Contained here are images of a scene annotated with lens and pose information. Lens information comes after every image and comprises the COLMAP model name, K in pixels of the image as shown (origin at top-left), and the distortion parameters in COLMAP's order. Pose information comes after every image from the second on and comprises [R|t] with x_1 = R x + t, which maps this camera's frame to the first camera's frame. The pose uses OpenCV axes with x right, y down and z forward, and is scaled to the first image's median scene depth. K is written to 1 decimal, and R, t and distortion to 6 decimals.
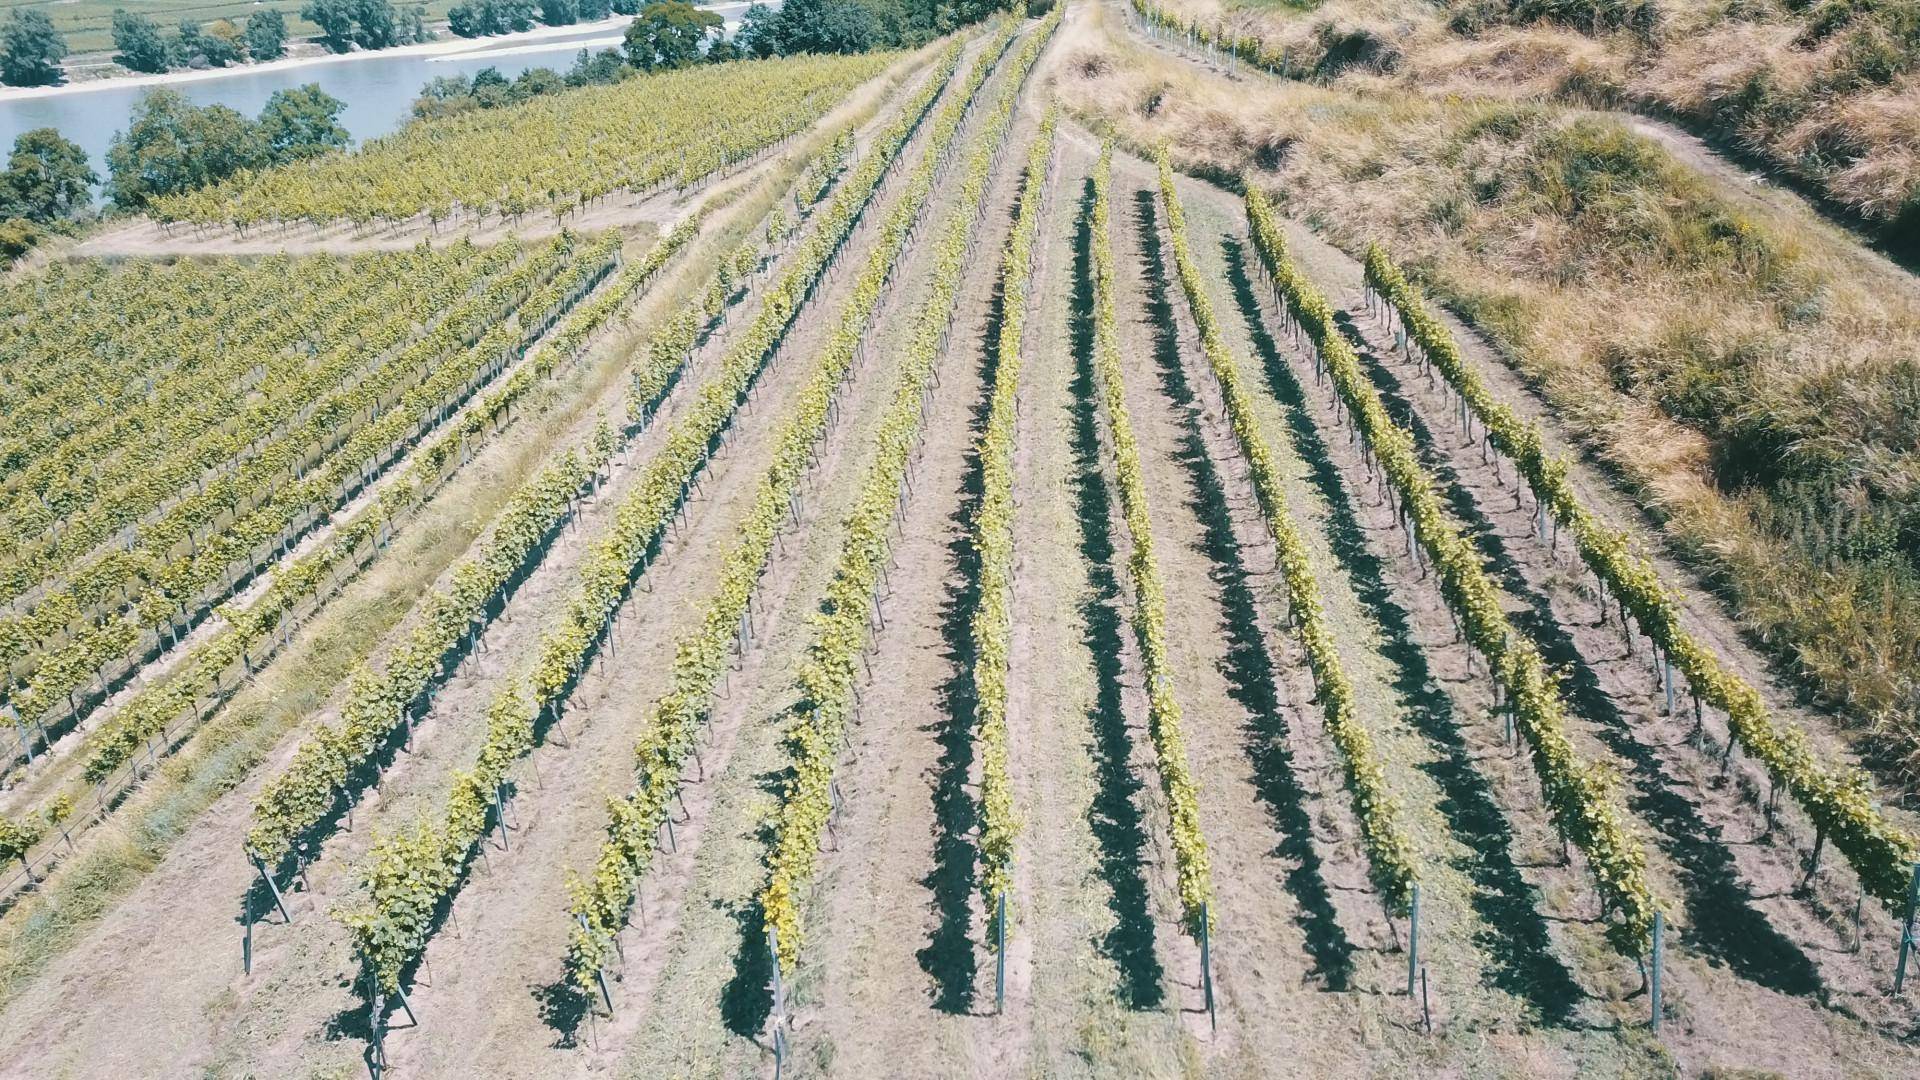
lens RADIAL K [[1476.1, 0, 947.4], [0, 1476.1, 546.6], [0, 0, 1]] dist [0.013046, -0.003538]
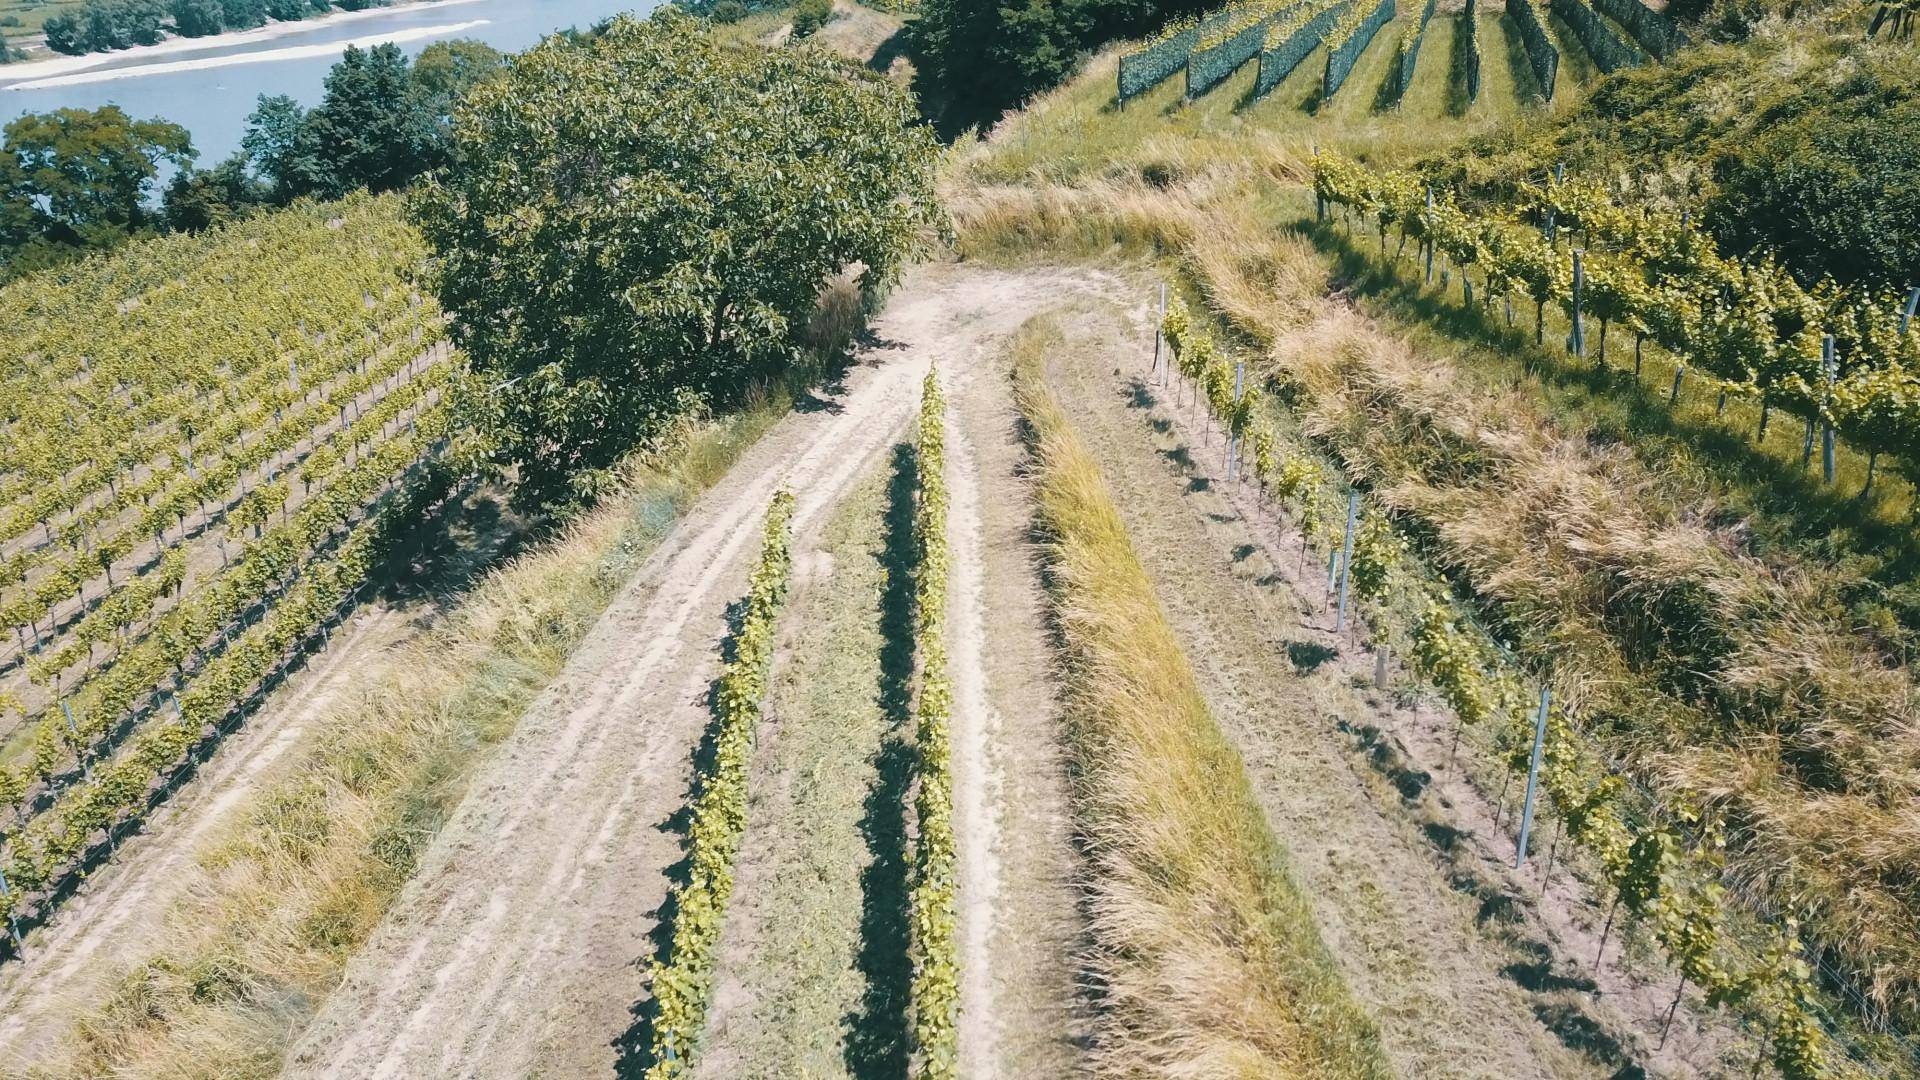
lens RADIAL K [[1467.3, 0, 950.7], [0, 1467.3, 537.6], [0, 0, 1]] dist [0.008809, 0.004574]
pose [[0.984705, -0.068425, 0.160231, 0.095019], [0.067499, 0.997656, 0.011216, -0.828910], [-0.160623, -0.000229, 0.987016, 1.792197]]
